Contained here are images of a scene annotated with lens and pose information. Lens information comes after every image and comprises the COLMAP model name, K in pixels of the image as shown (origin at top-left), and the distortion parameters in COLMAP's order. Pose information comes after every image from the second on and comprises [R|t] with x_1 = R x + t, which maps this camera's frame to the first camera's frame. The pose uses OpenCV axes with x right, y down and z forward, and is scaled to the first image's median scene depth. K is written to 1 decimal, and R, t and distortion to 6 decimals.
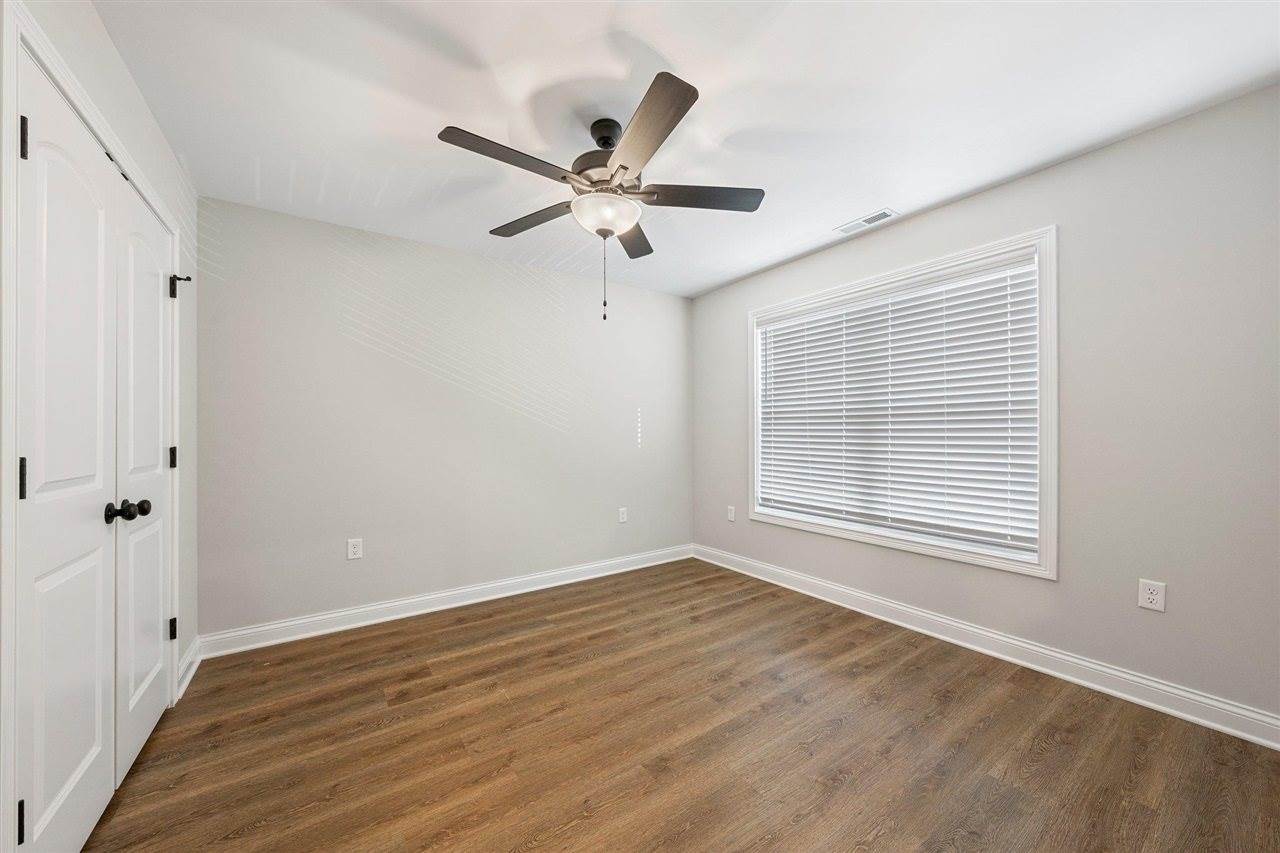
lens RADIAL K [[446.9, 0, 635.5], [0, 446.9, 432.3], [0, 0, 1]] dist [0.000009, -0.000021]
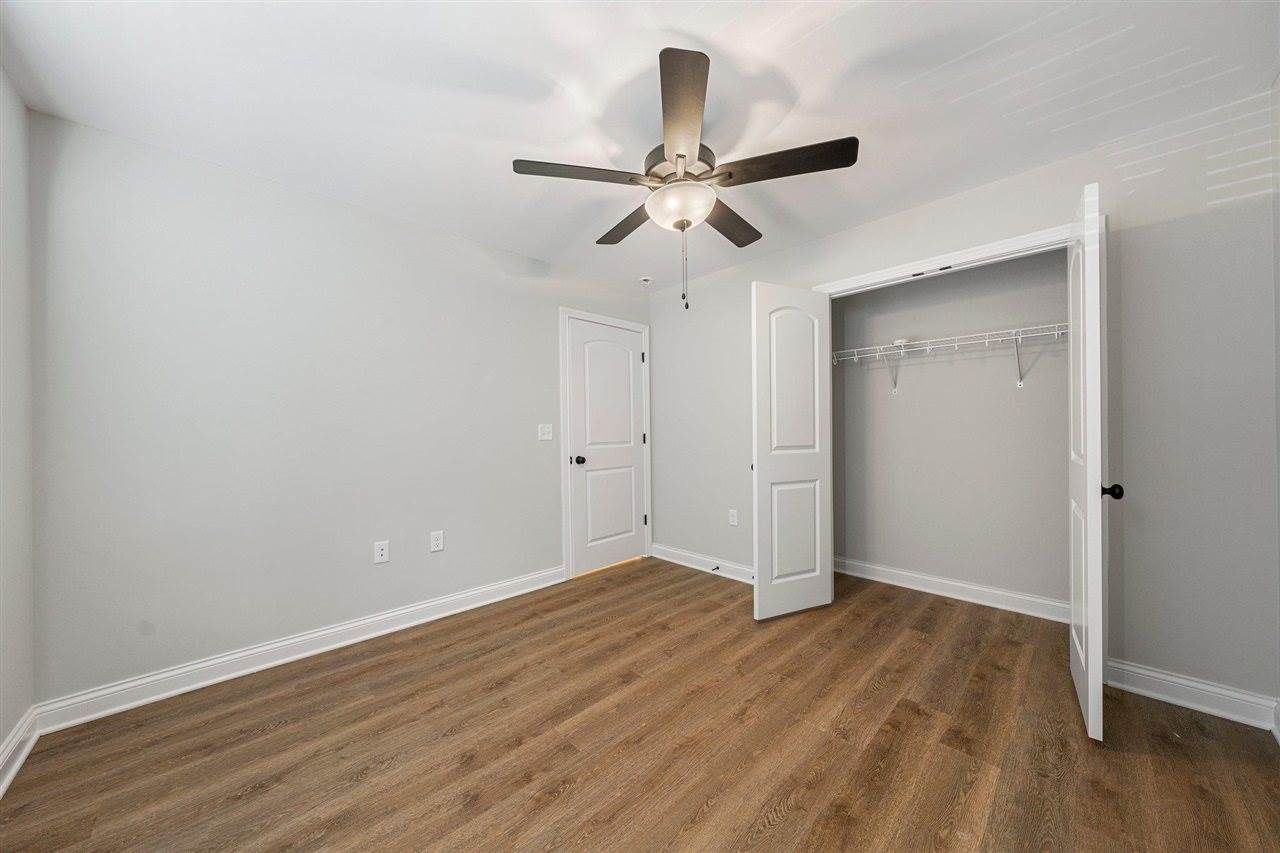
lens RADIAL K [[446.9, 0, 635.5], [0, 446.9, 432.3], [0, 0, 1]] dist [0.000009, -0.000021]
pose [[-0.986965, 0.014420, -0.160290, 0.198698], [0.014888, 0.999888, -0.001723, 0.013355], [0.160248, -0.004087, -0.987068, 1.953952]]
